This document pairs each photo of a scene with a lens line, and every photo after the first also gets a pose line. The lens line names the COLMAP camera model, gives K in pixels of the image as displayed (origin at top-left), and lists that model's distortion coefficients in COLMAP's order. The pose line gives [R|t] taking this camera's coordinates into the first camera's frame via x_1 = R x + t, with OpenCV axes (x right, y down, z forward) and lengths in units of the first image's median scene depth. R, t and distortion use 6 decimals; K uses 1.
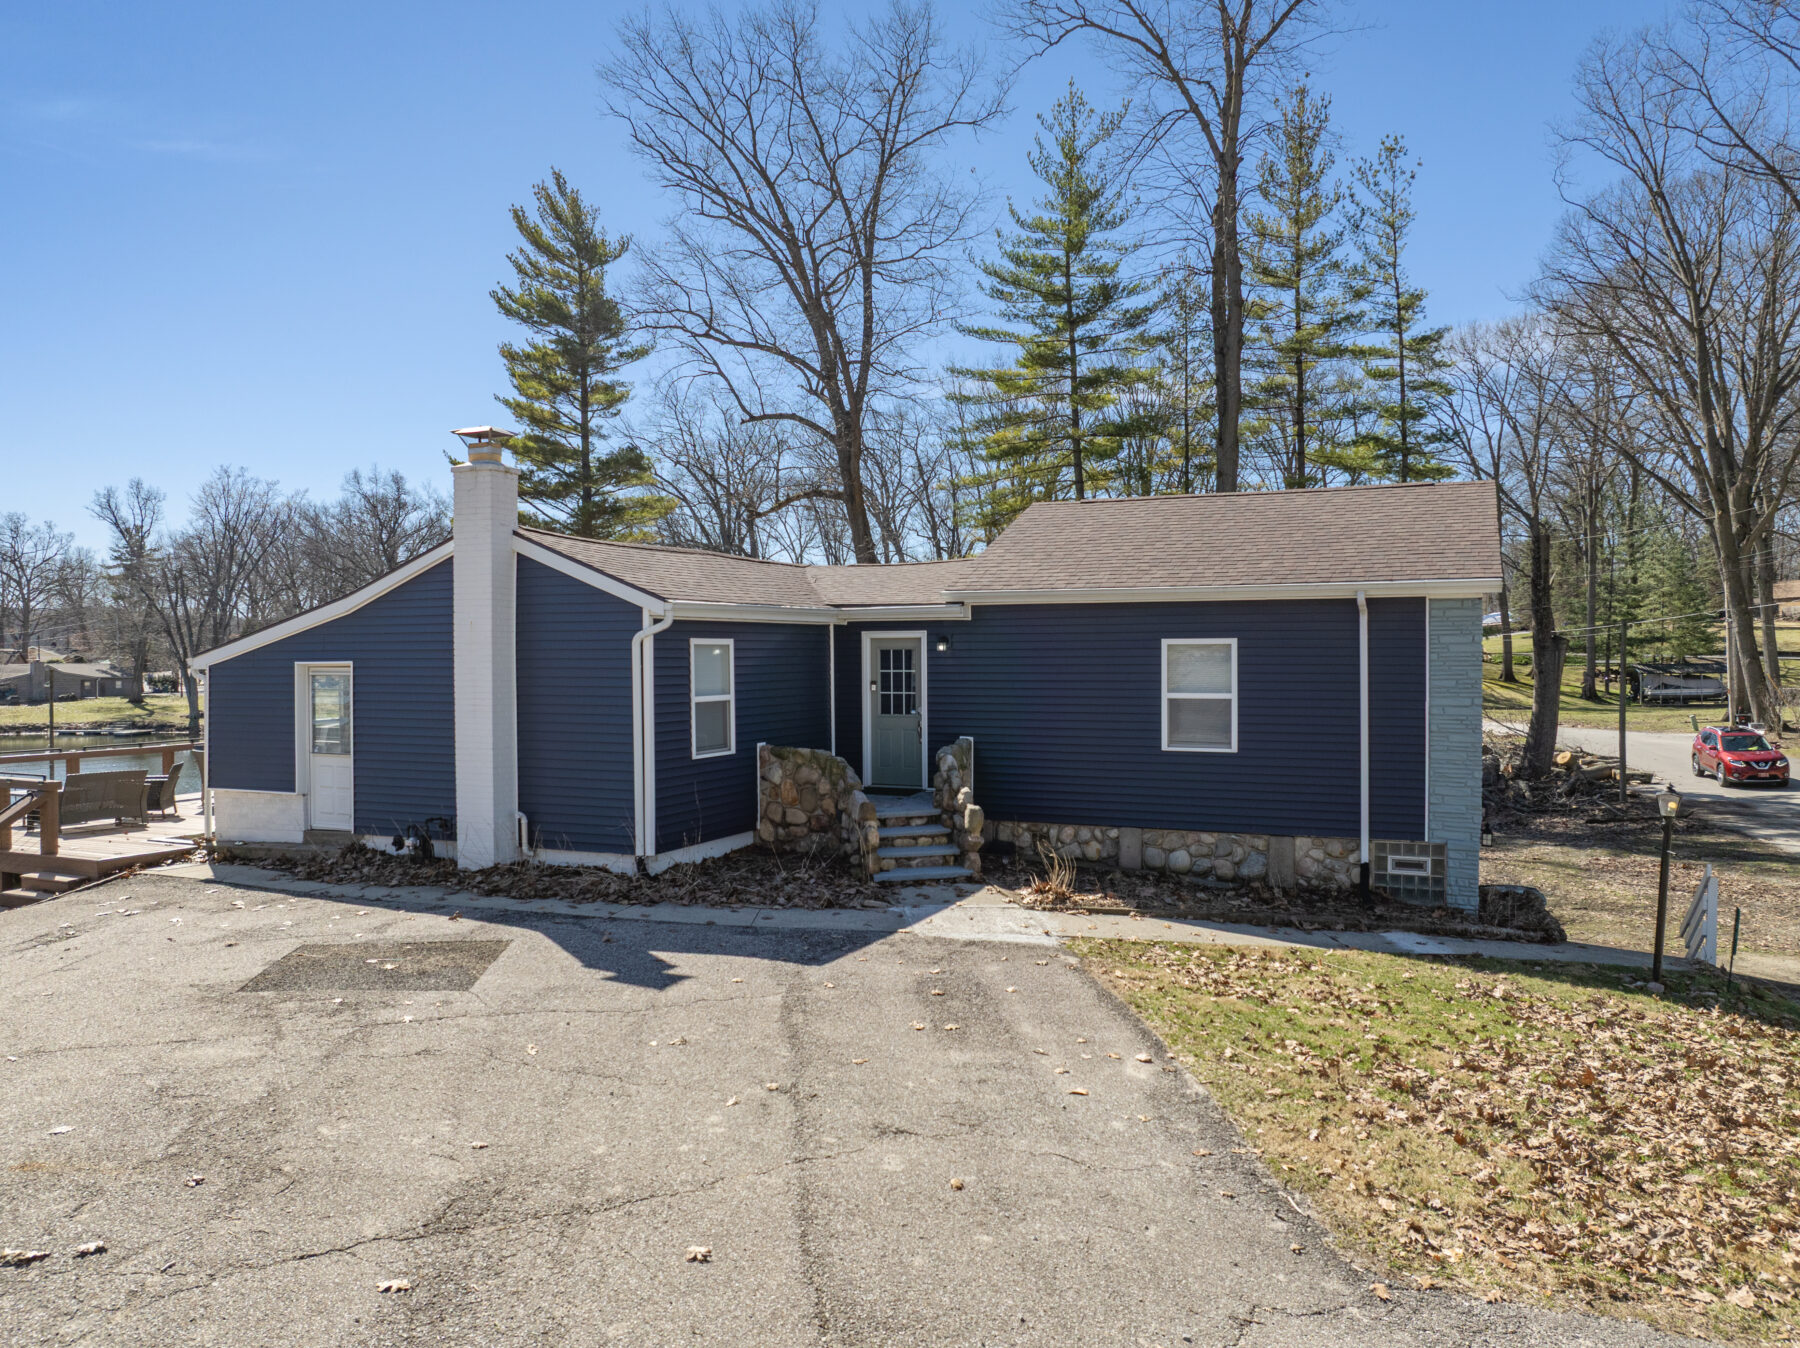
lens RADIAL K [[1262.2, 0, 898.4], [0, 1262.2, 671.0], [0, 0, 1]] dist [-0.054197, 0.027435]
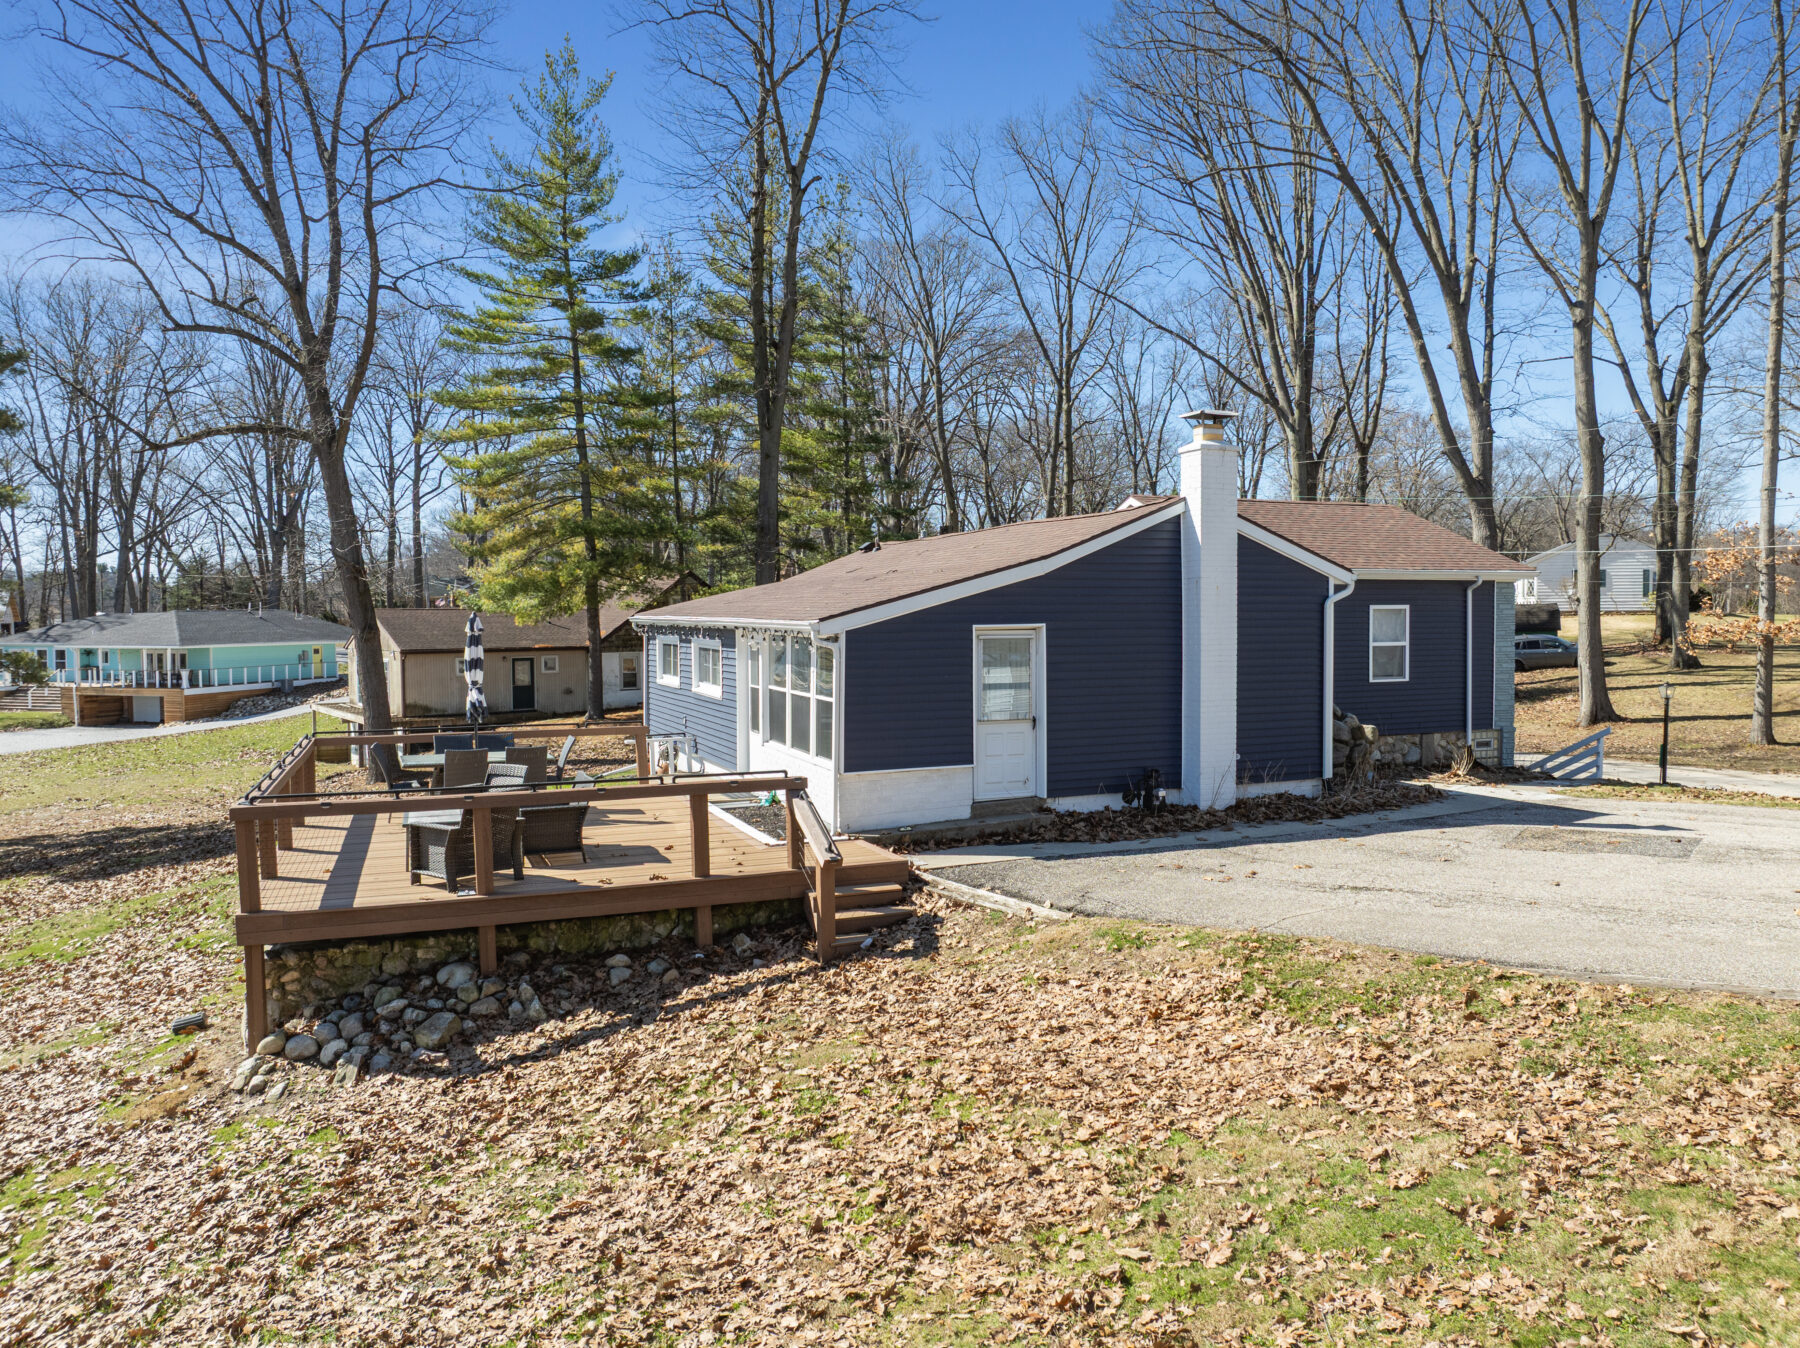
lens RADIAL K [[1262.2, 0, 897.1], [0, 1262.2, 666.4], [0, 0, 1]] dist [-0.054197, 0.027435]
pose [[0.687047, -0.030852, 0.725958, -1.134004], [0.014028, 0.999475, 0.029199, -0.004617], [-0.726478, -0.009877, 0.687119, 0.369559]]
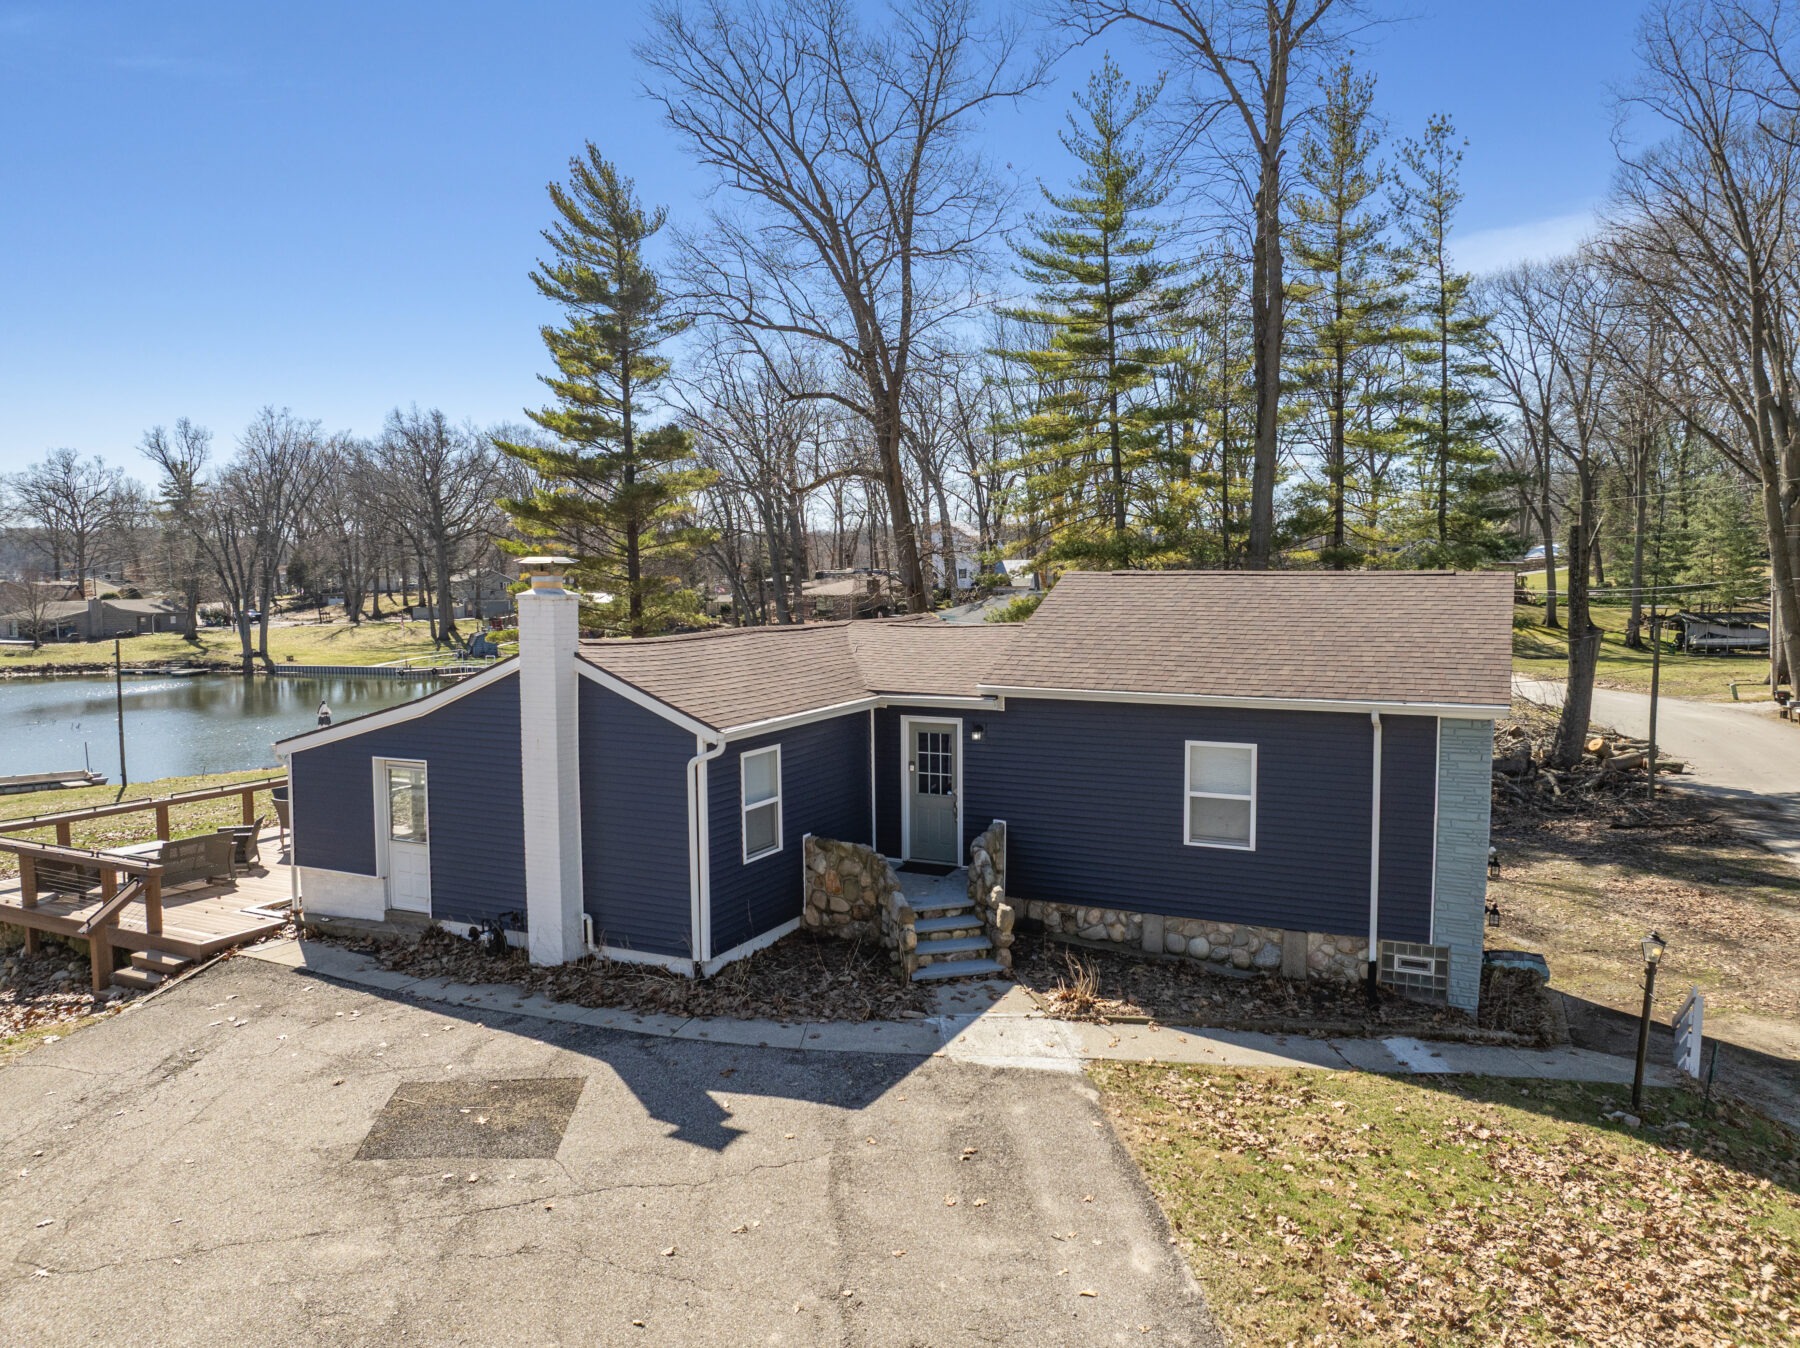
lens RADIAL K [[1262.2, 0, 896.8], [0, 1262.2, 676.1], [0, 0, 1]] dist [-0.054197, 0.027435]
pose [[0.999482, 0.000528, -0.032183, 0.001864], [0.001710, 0.997583, 0.069470, -0.141271], [0.032142, -0.069489, 0.997065, -0.049178]]
